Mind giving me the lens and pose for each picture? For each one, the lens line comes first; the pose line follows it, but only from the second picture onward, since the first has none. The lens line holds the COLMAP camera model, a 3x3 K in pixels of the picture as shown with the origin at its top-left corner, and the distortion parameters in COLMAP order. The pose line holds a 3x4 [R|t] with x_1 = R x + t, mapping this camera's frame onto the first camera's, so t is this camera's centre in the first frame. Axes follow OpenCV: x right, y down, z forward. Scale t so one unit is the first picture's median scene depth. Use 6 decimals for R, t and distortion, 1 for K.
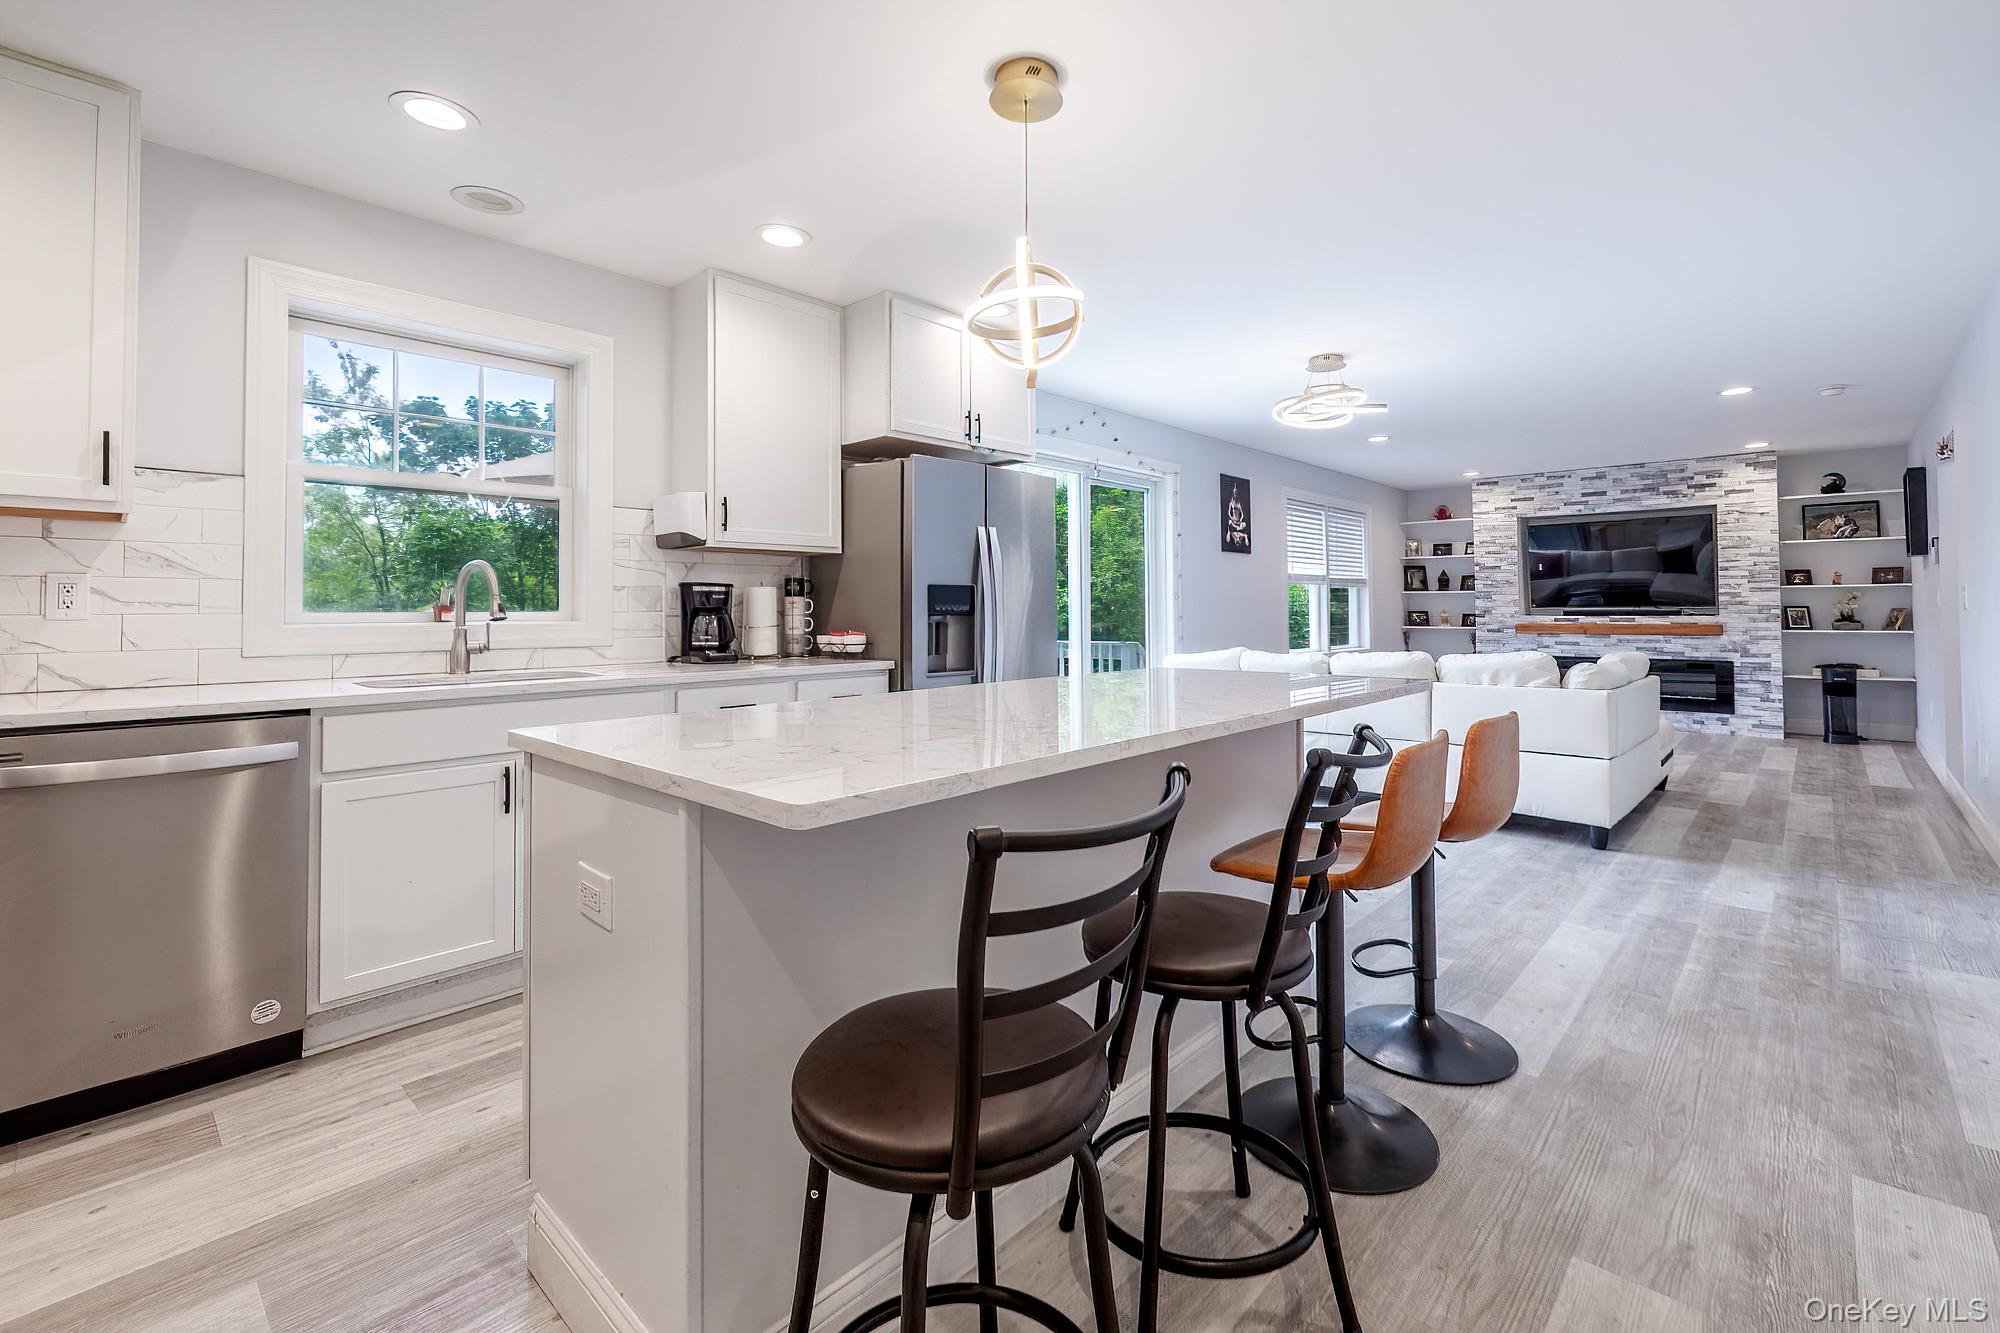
lens RADIAL K [[861.2, 0, 1020.7], [0, 861.2, 592.3], [0, 0, 1]] dist [-0.002728, -0.002683]
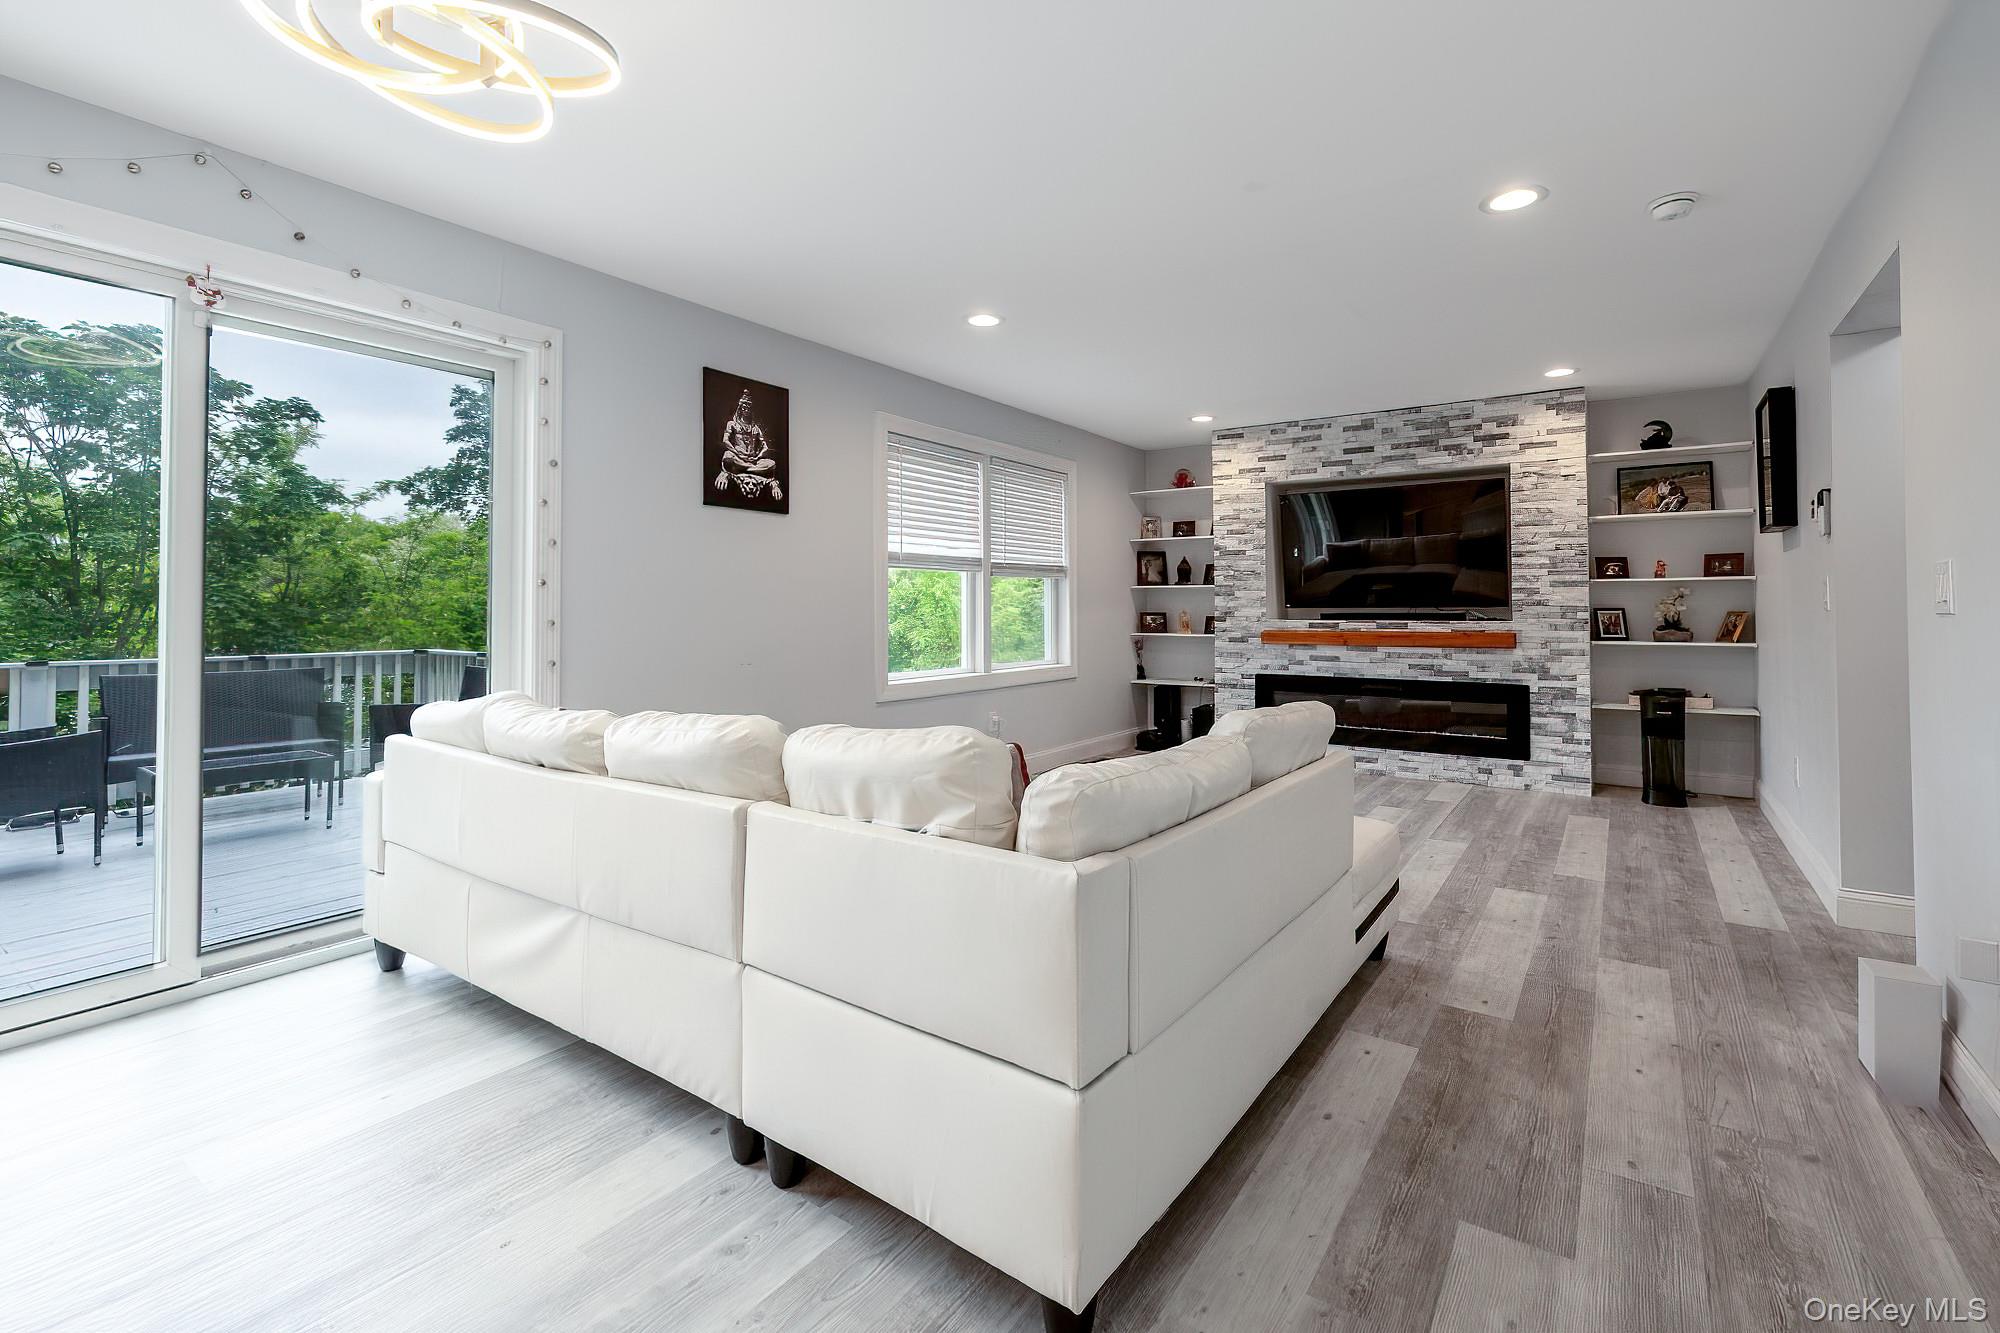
lens RADIAL K [[861.2, 0, 1049.4], [0, 861.2, 591.5], [0, 0, 1]] dist [-0.002728, -0.002683]
pose [[0.987165, 0.008060, 0.159498, 0.334255], [-0.007964, 0.999968, -0.001238, 0.007261], [-0.159503, -0.000048, 0.987197, 0.372119]]
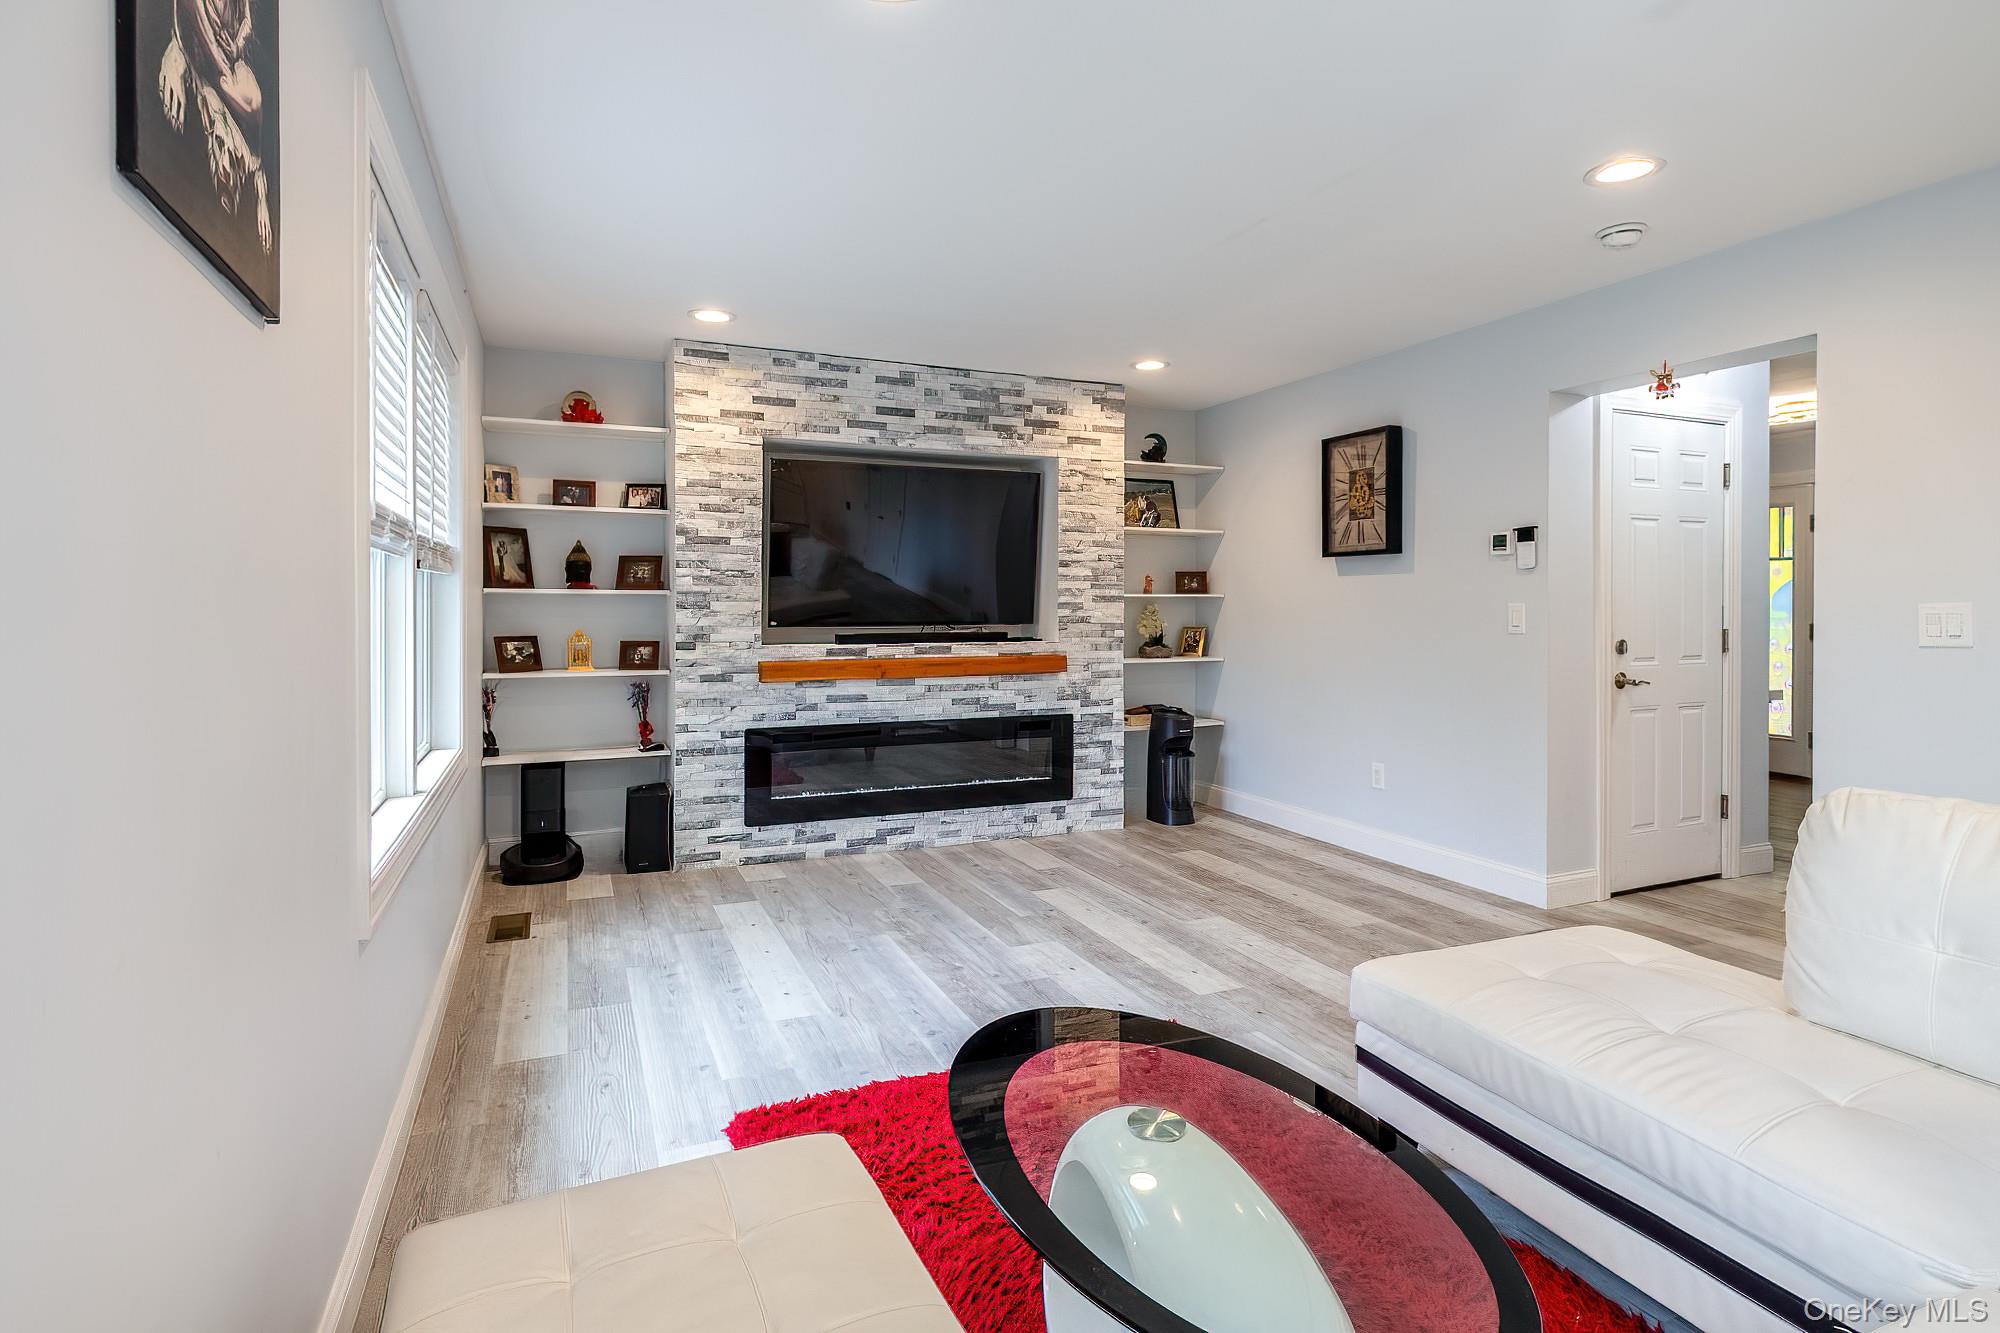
lens RADIAL K [[999.6, 0, 997.3], [0, 999.6, 608.3], [0, 0, 1]] dist [-0.006495, 0.000438]
pose [[0.409032, 0.005954, 0.912501, 0.151948], [-0.019646, 0.999804, 0.002283, 0.003606], [-0.912309, -0.018861, 0.409069, 0.772312]]
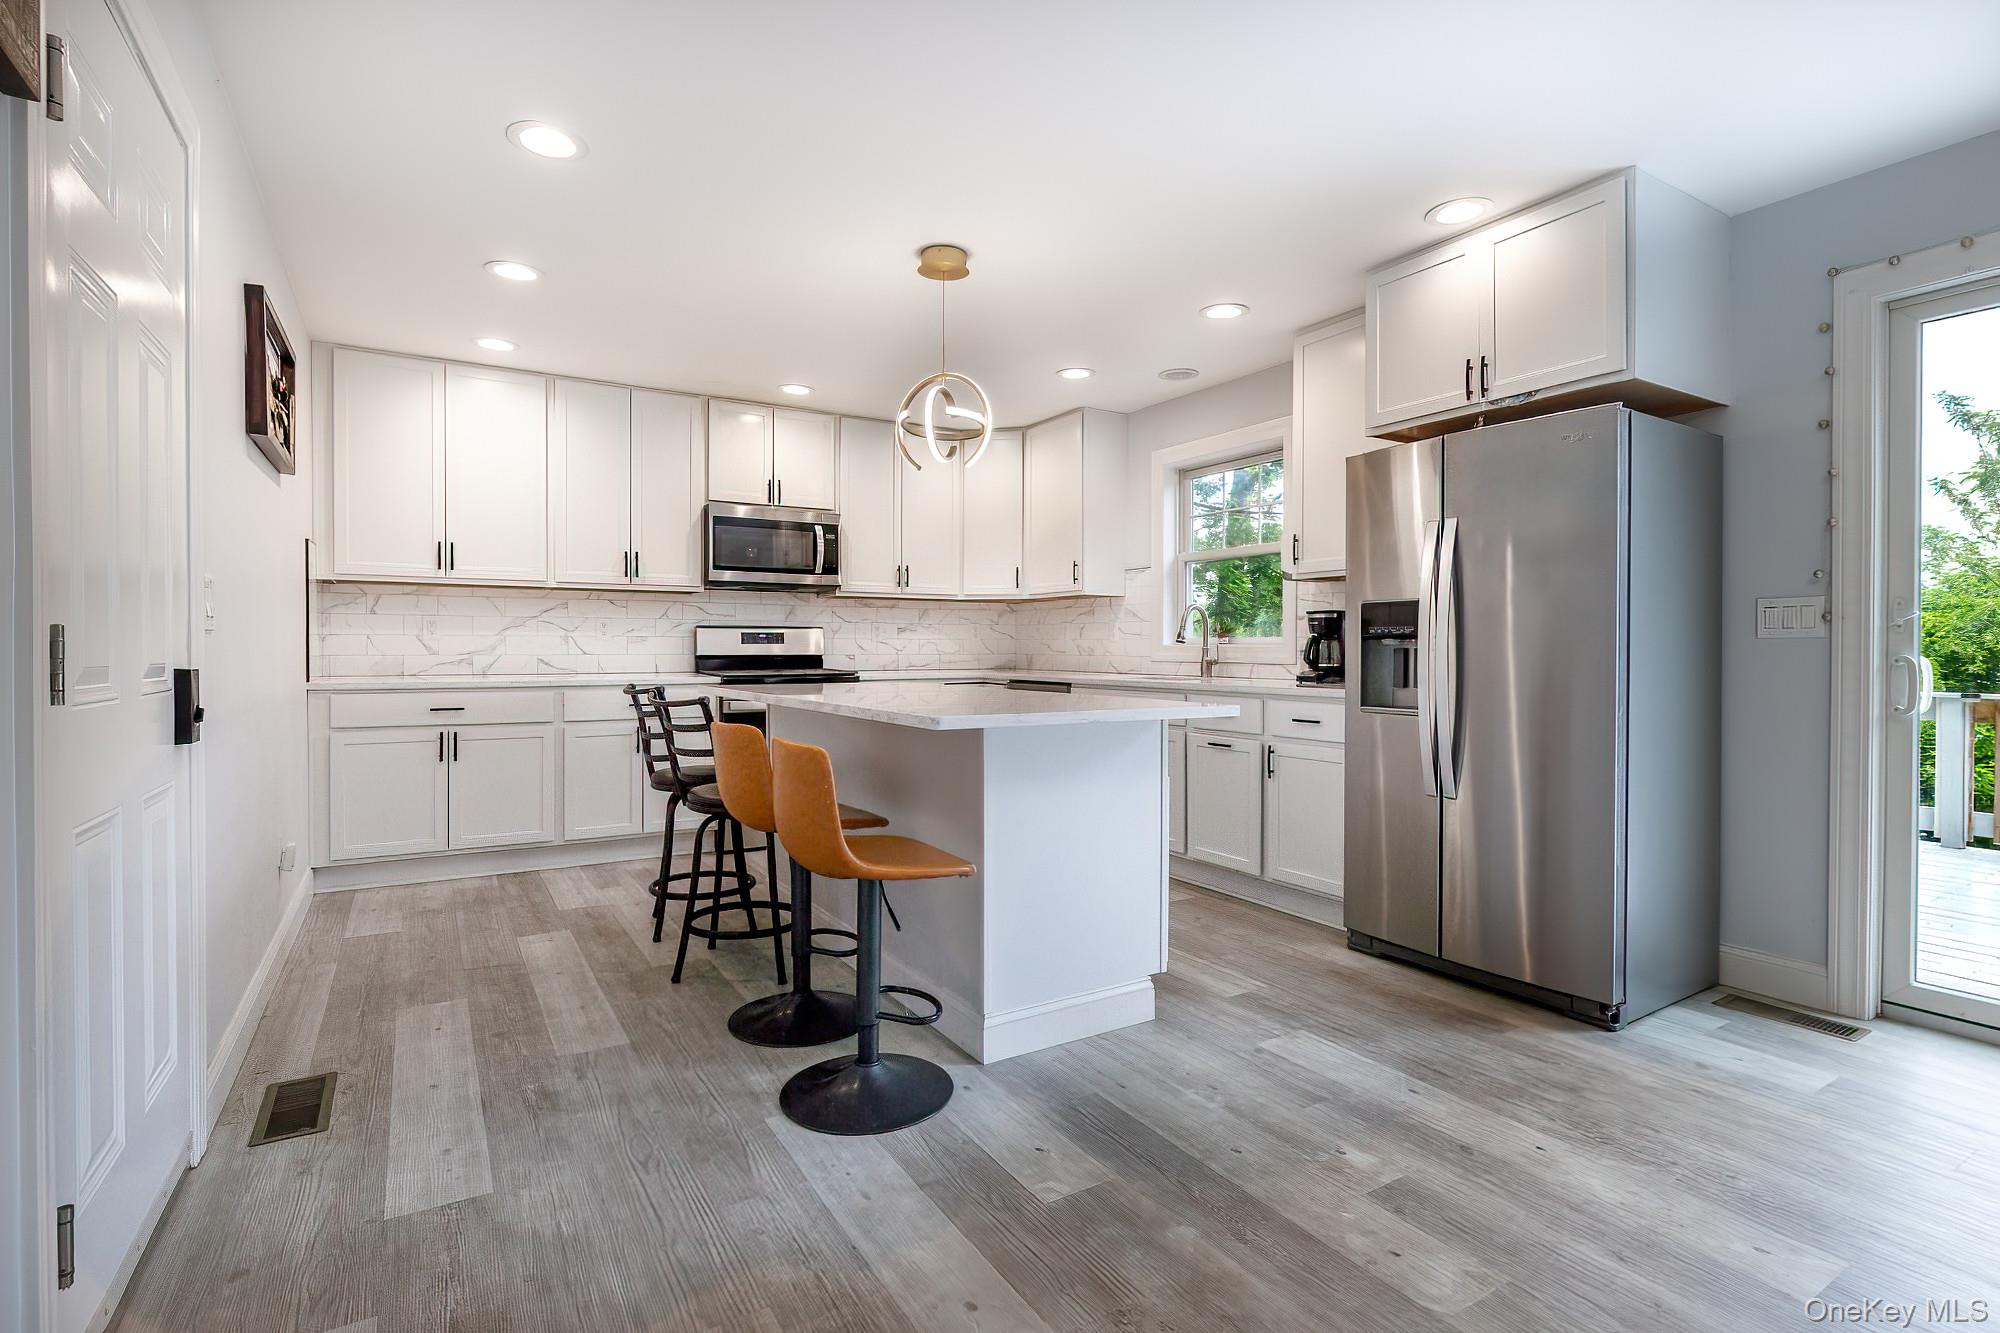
lens RADIAL K [[999.6, 0, 1017.2], [0, 999.6, 658.5], [0, 0, 1]] dist [-0.006495, 0.000438]
pose [[-0.278929, 0.013554, -0.960216, 0.442607], [0.017723, 0.999803, 0.008965, 0.014389], [0.960148, -0.014517, -0.279114, 0.444761]]
